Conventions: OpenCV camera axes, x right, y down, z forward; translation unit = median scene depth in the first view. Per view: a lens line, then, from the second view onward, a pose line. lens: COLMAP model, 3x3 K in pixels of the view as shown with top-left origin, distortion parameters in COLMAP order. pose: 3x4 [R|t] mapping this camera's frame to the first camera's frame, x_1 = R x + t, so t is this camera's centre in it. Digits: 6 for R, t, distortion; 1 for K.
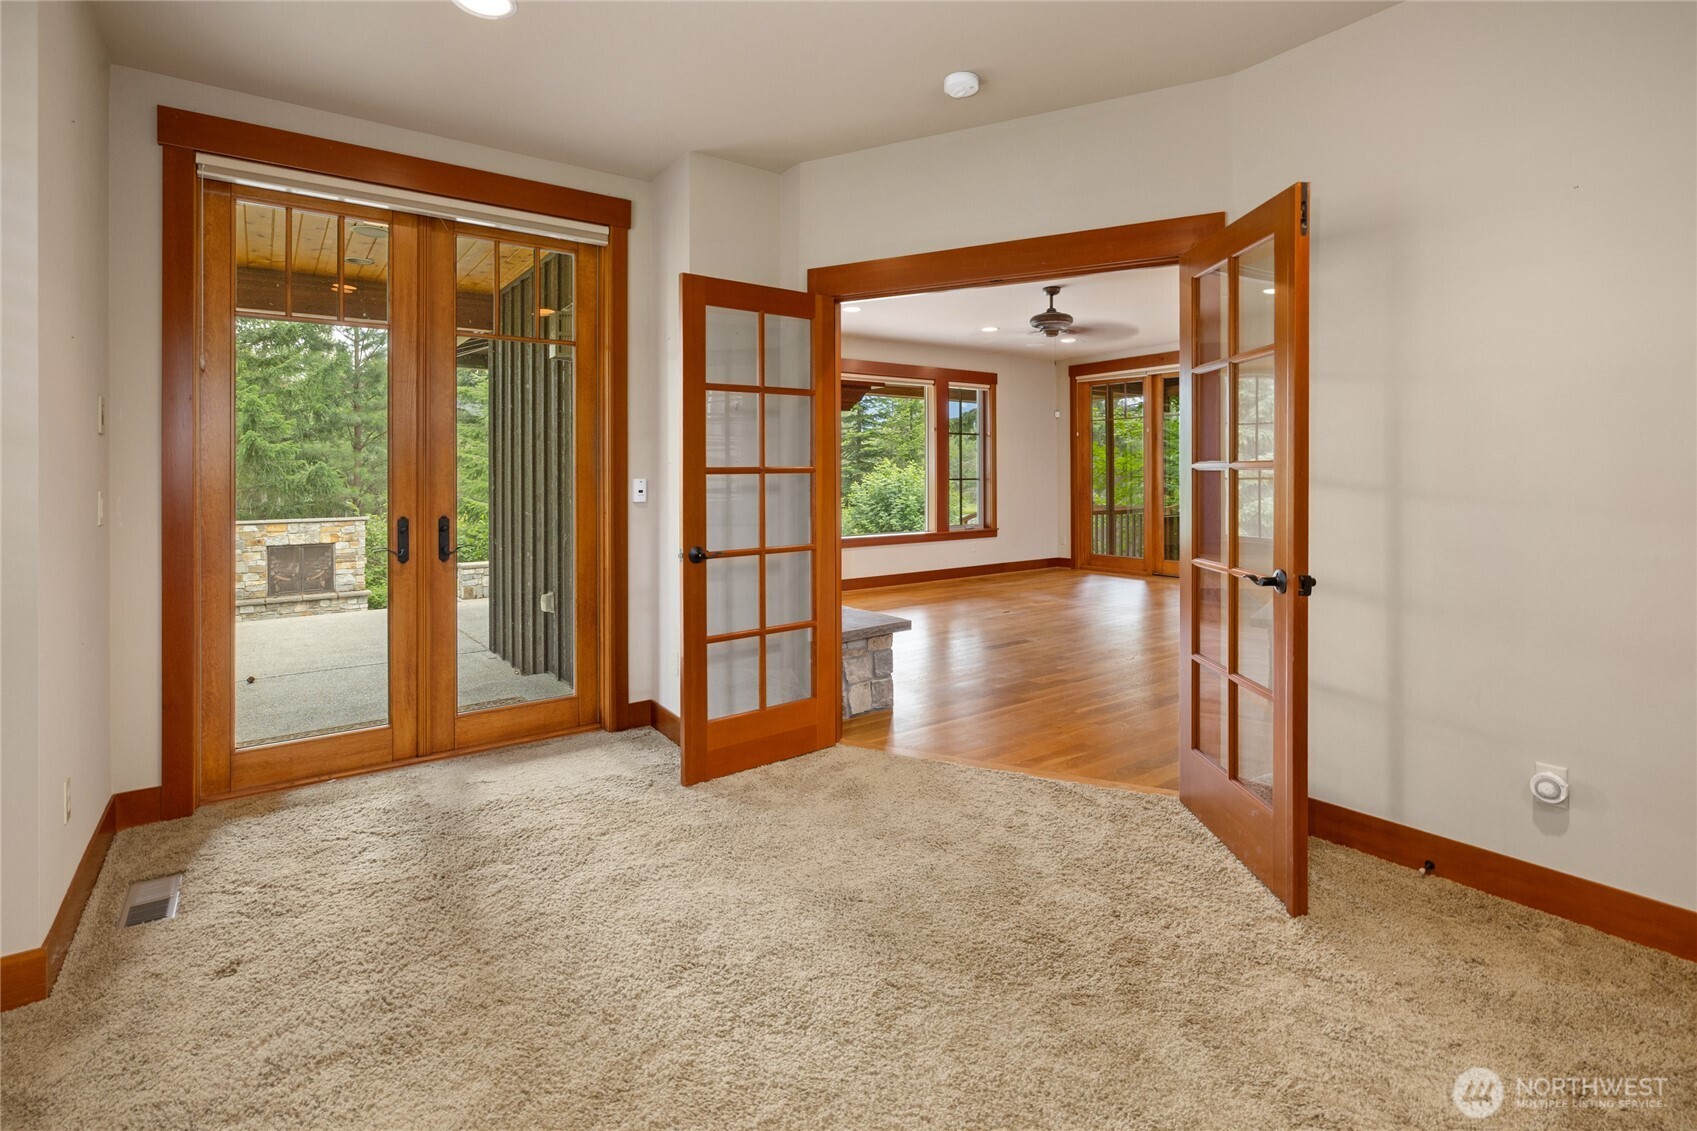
lens RADIAL K [[832.0, 0, 840.9], [0, 832.0, 474.9], [0, 0, 1]] dist [0.017246, 0.000217]
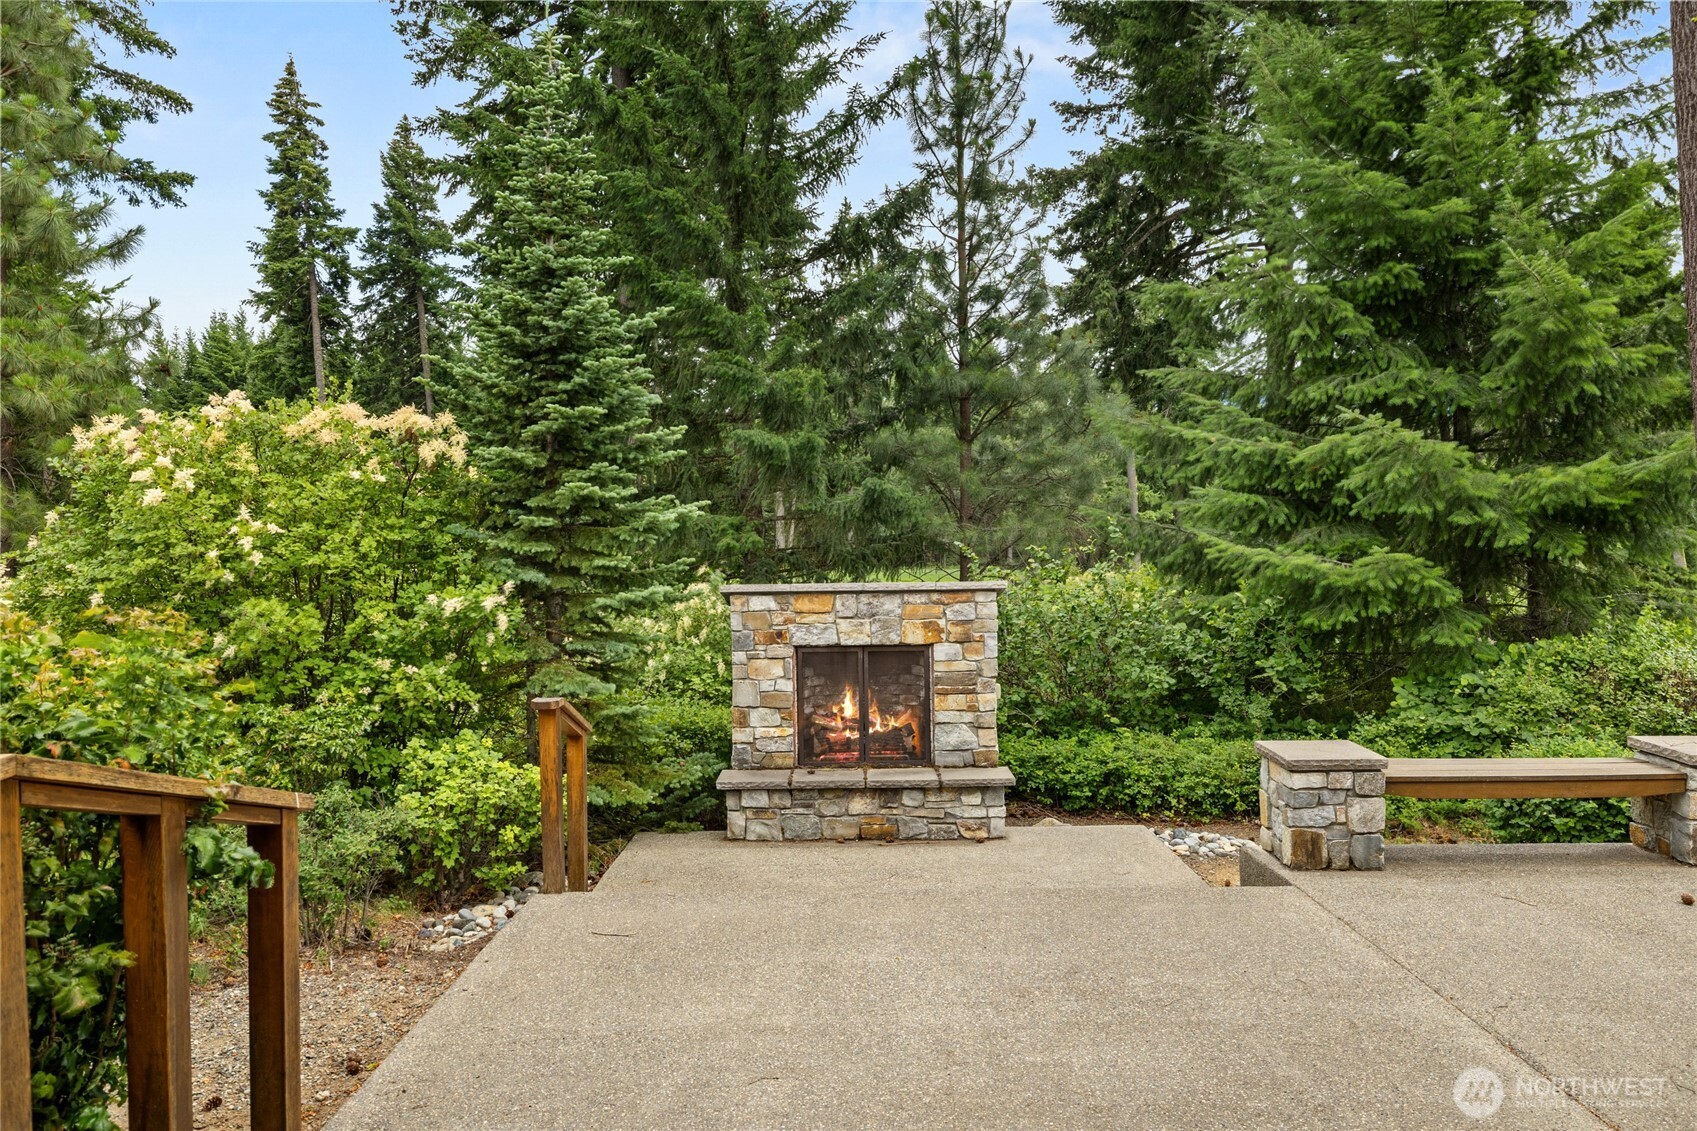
lens RADIAL K [[1214.9, 0, 859.6], [0, 1214.9, 514.0], [0, 0, 1]] dist [-0.001608, 0.015607]
pose [[0.825574, 0.003792, -0.564281, -0.308841], [0.004437, 0.999903, 0.013211, 0.010943], [0.564277, -0.013411, 0.825477, 0.506872]]
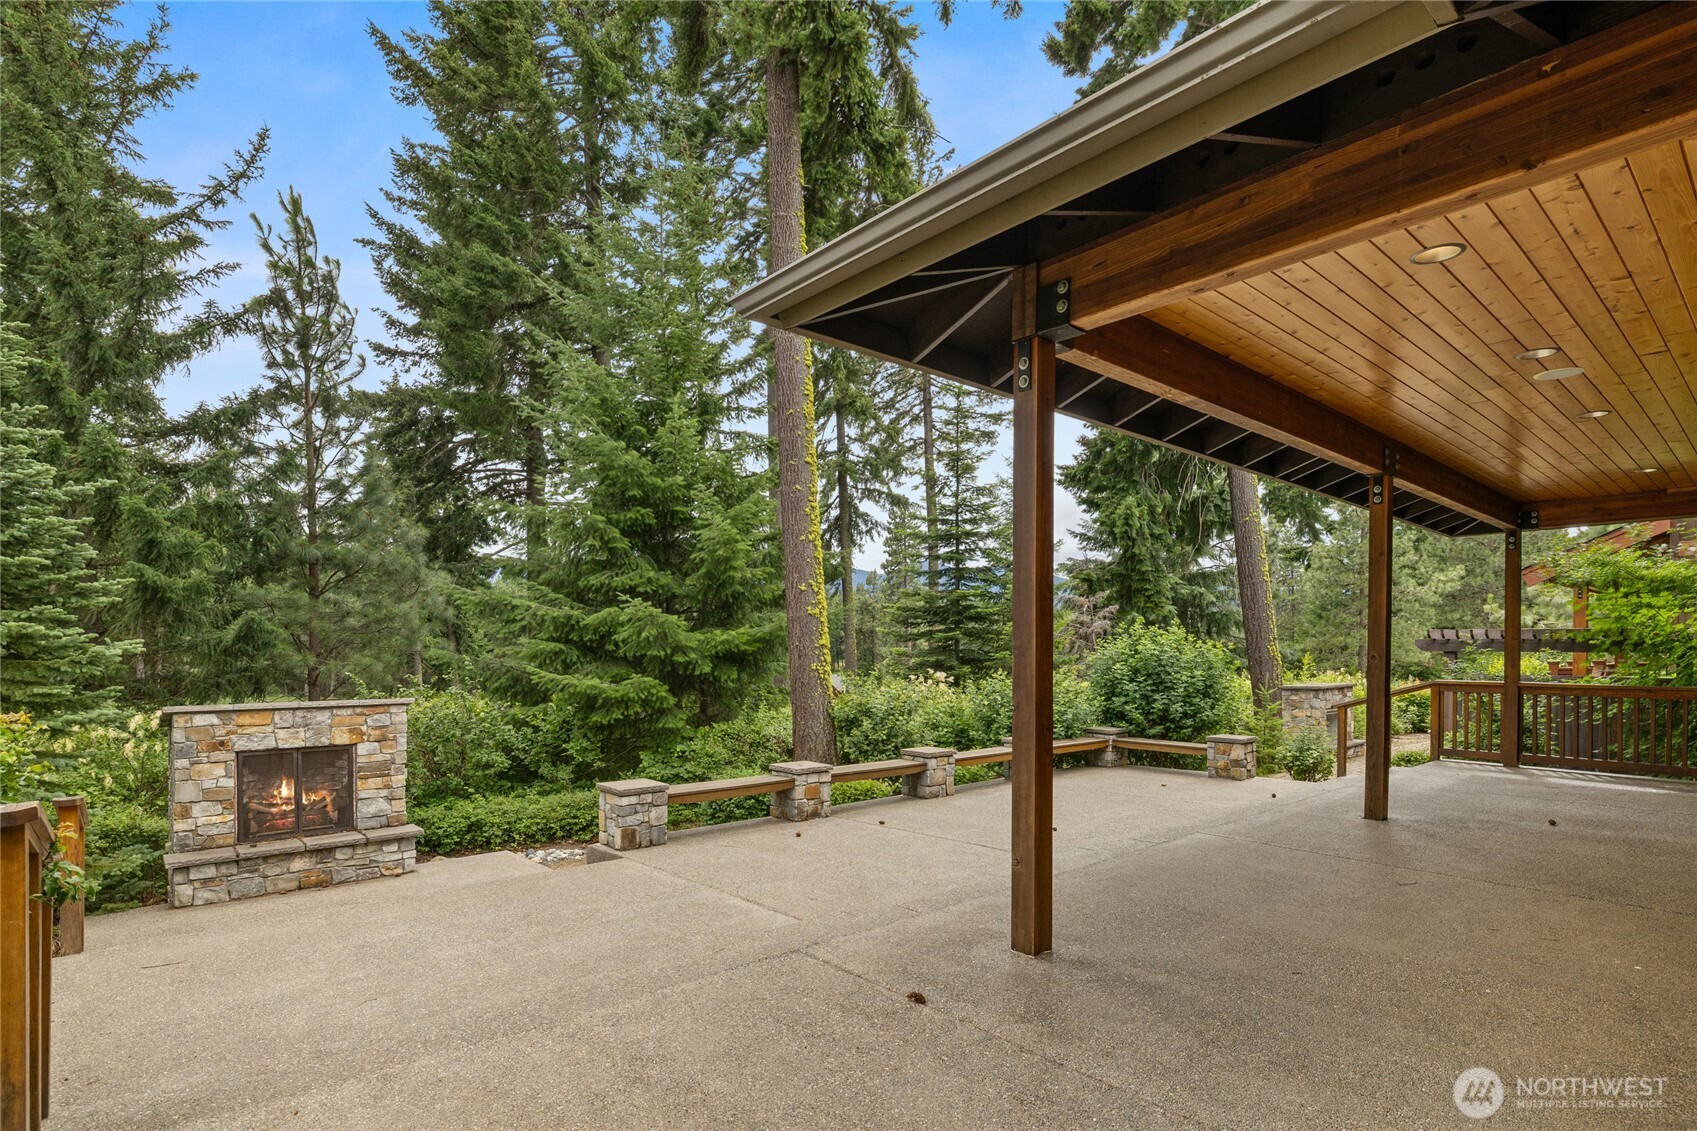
lens RADIAL K [[840.4, 0, 846.8], [0, 840.4, 652.4], [0, 0, 1]] dist [-0.000906, -0.000157]
pose [[0.993943, 0.011318, 0.109310, -0.340587], [-0.012109, 0.999905, 0.006571, 0.011297], [-0.109225, -0.007855, 0.993986, 0.401823]]
